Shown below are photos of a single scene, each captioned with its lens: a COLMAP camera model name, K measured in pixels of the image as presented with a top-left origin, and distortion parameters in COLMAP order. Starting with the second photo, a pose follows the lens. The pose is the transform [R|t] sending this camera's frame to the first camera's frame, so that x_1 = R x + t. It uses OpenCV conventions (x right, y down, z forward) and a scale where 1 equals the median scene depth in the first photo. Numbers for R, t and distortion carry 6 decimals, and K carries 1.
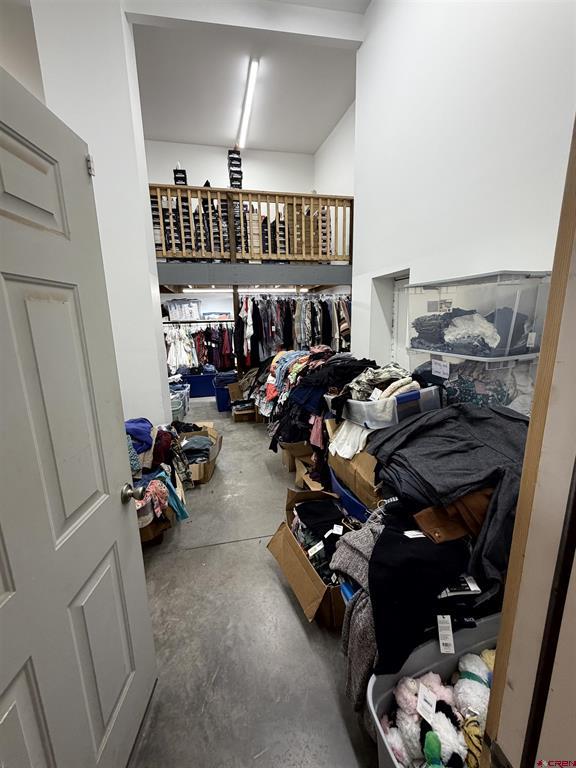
lens RADIAL K [[306.2, 0, 288.0], [0, 306.2, 384.0], [0, 0, 1]] dist [-0.000082, -0.000261]
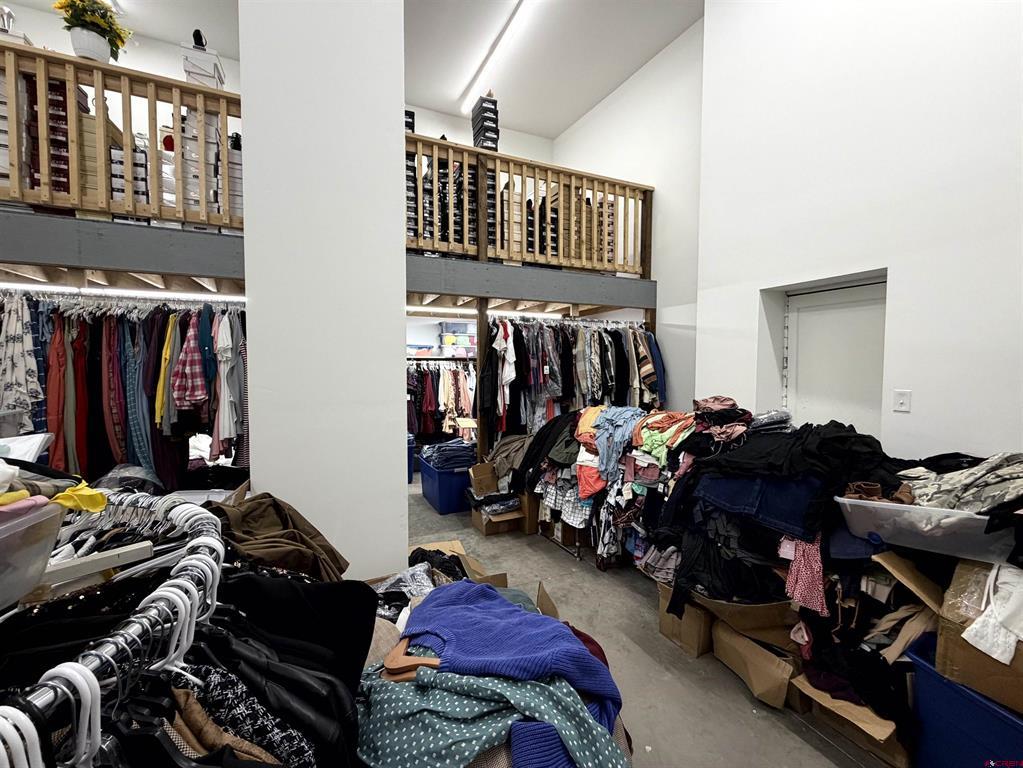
lens RADIAL K [[409.7, 0, 509.9], [0, 409.7, 383.8], [0, 0, 1]] dist [0.000726, -0.000002]
pose [[0.982194, 0.016122, 0.187178, -0.267720], [0.014999, 0.986402, -0.163665, -0.022809], [-0.187272, 0.163559, 0.968596, 0.235200]]
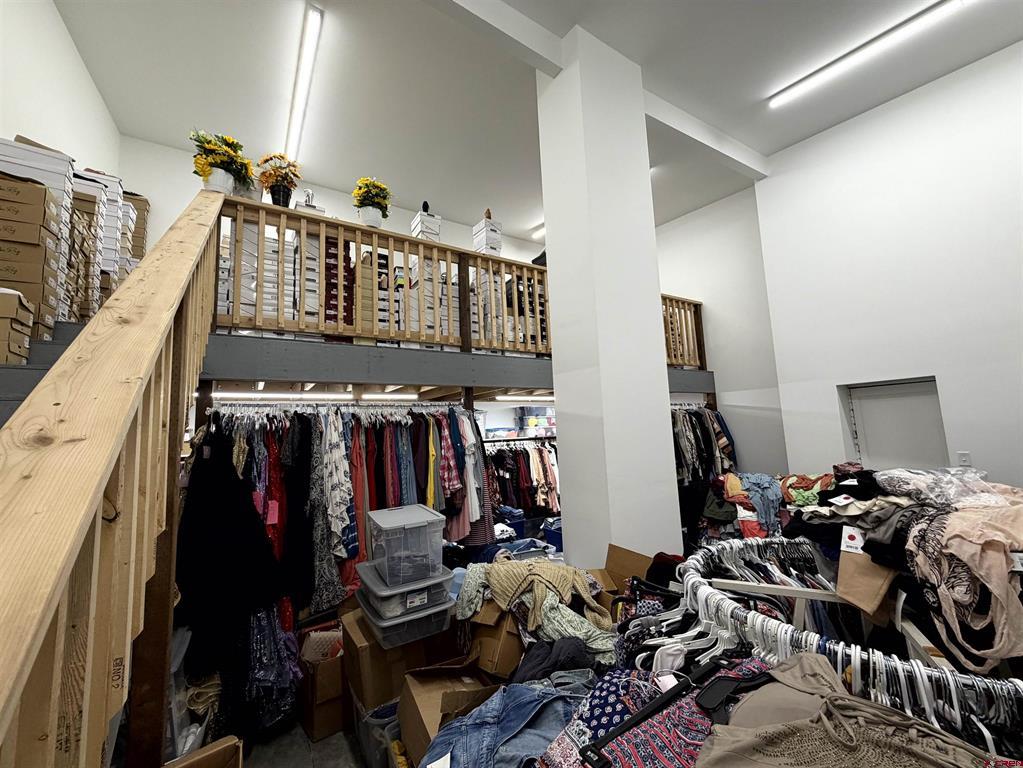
lens RADIAL K [[412.6, 0, 511.2], [0, 412.6, 380.9], [0, 0, 1]] dist [0.007085, -0.000203]
pose [[0.940140, 0.025038, 0.339867, -0.746387], [0.091573, 0.942057, -0.322712, -0.038667], [-0.328255, 0.334517, 0.883373, 0.168744]]
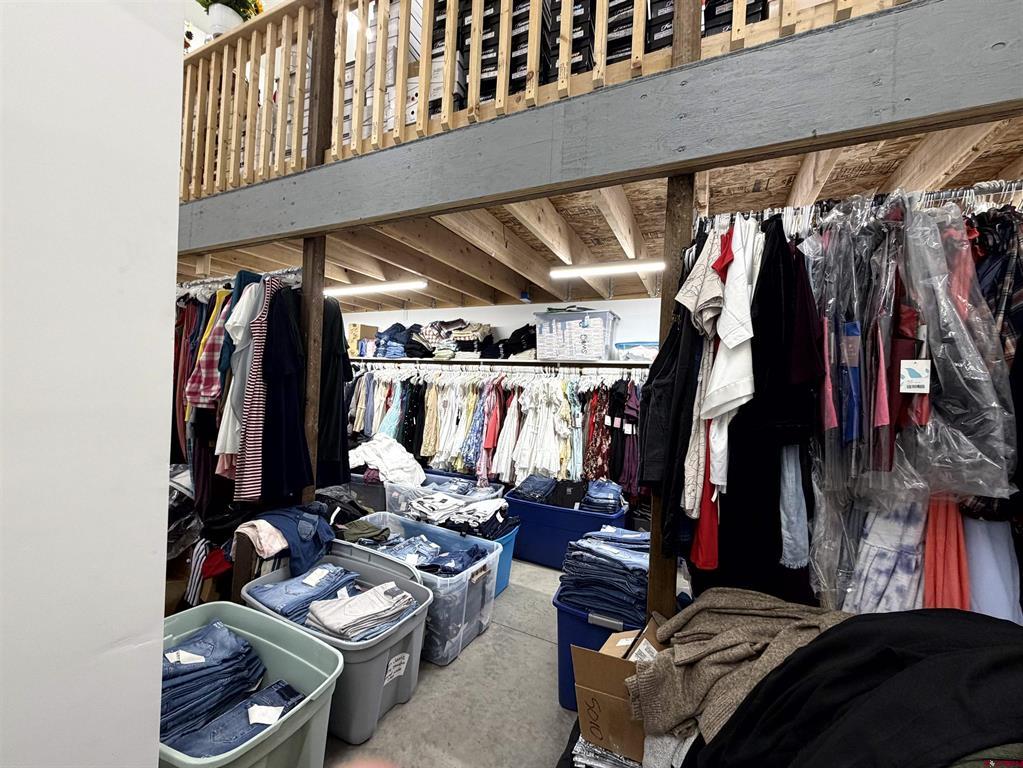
lens RADIAL K [[409.7, 0, 509.9], [0, 409.7, 383.8], [0, 0, 1]] dist [0.000726, -0.000002]
pose [[0.778887, 0.059854, -0.624301, -0.075079], [-0.190259, 0.971075, -0.144270, -0.112058], [0.597608, 0.231149, 0.767746, 0.731767]]
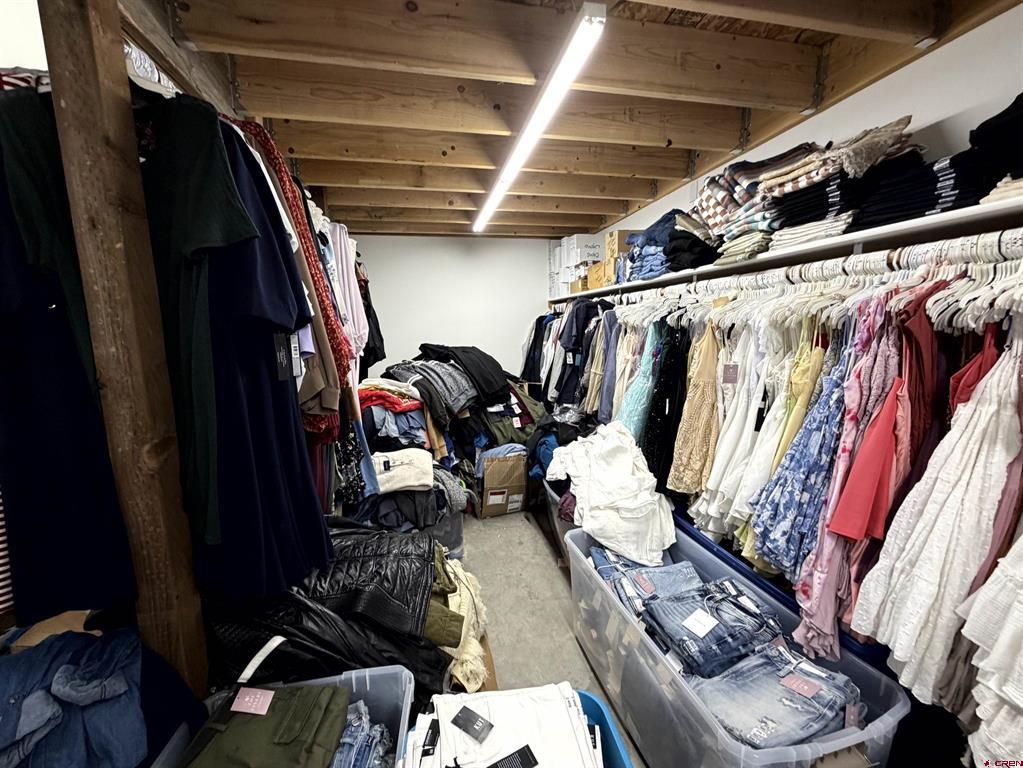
lens RADIAL K [[409.7, 0, 509.9], [0, 409.7, 383.8], [0, 0, 1]] dist [0.000726, -0.000002]
pose [[-0.010242, 0.162535, -0.986650, -0.370395], [-0.189942, 0.968421, 0.161504, -0.179123], [0.981742, 0.189060, 0.020954, 1.125290]]
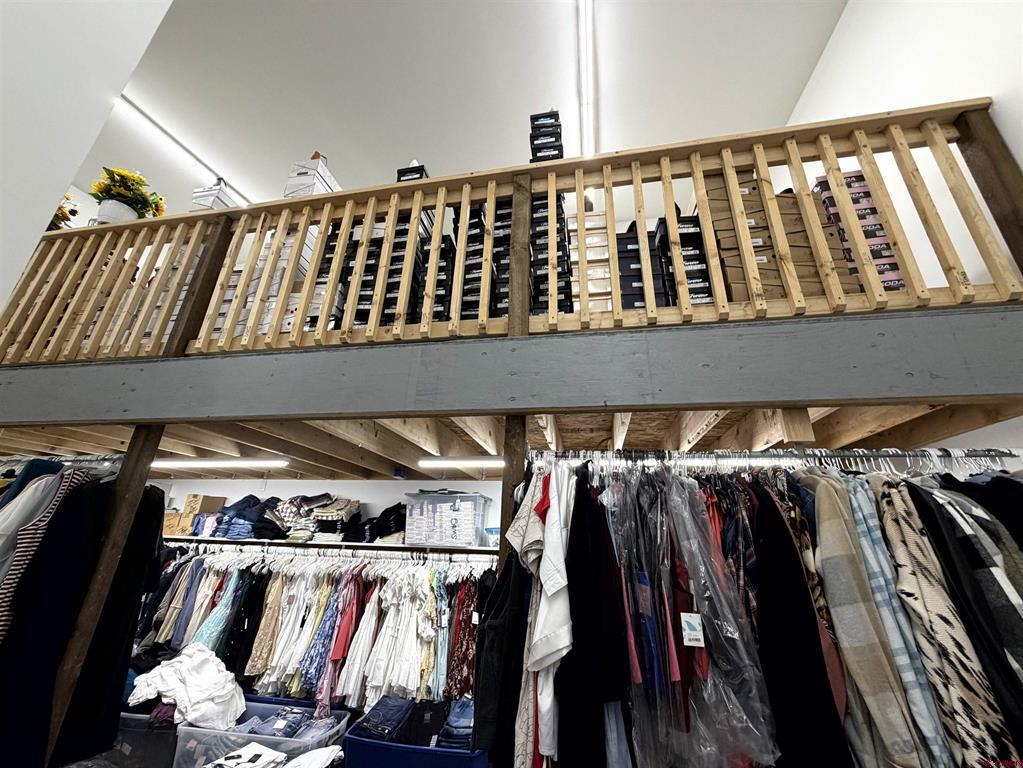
lens RADIAL K [[409.7, 0, 509.9], [0, 409.7, 383.8], [0, 0, 1]] dist [0.000726, -0.000002]
pose [[0.913592, -0.097647, -0.394733, -0.036599], [-0.135810, 0.841724, -0.522548, -0.162741], [0.383281, 0.531005, 0.755731, 0.717214]]
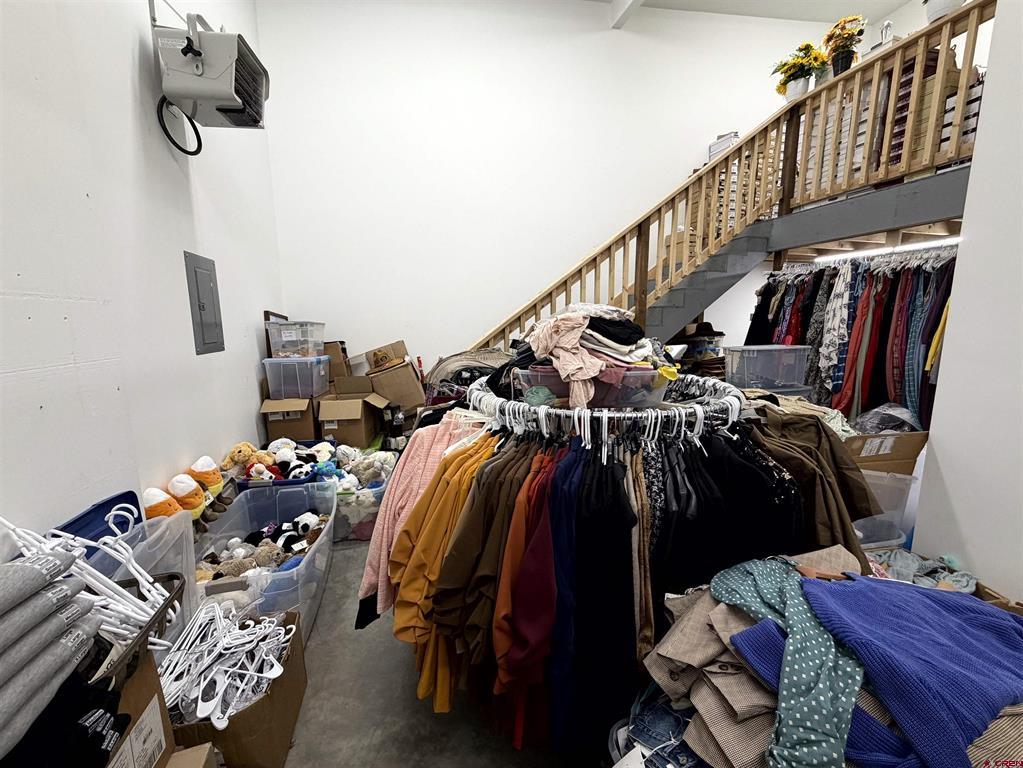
lens RADIAL K [[409.7, 0, 509.9], [0, 409.7, 383.8], [0, 0, 1]] dist [0.000726, -0.000002]
pose [[0.055460, 0.174364, -0.983118, -0.098288], [-0.198416, 0.966921, 0.160298, -0.027013], [0.978548, 0.186176, 0.088222, 0.256201]]
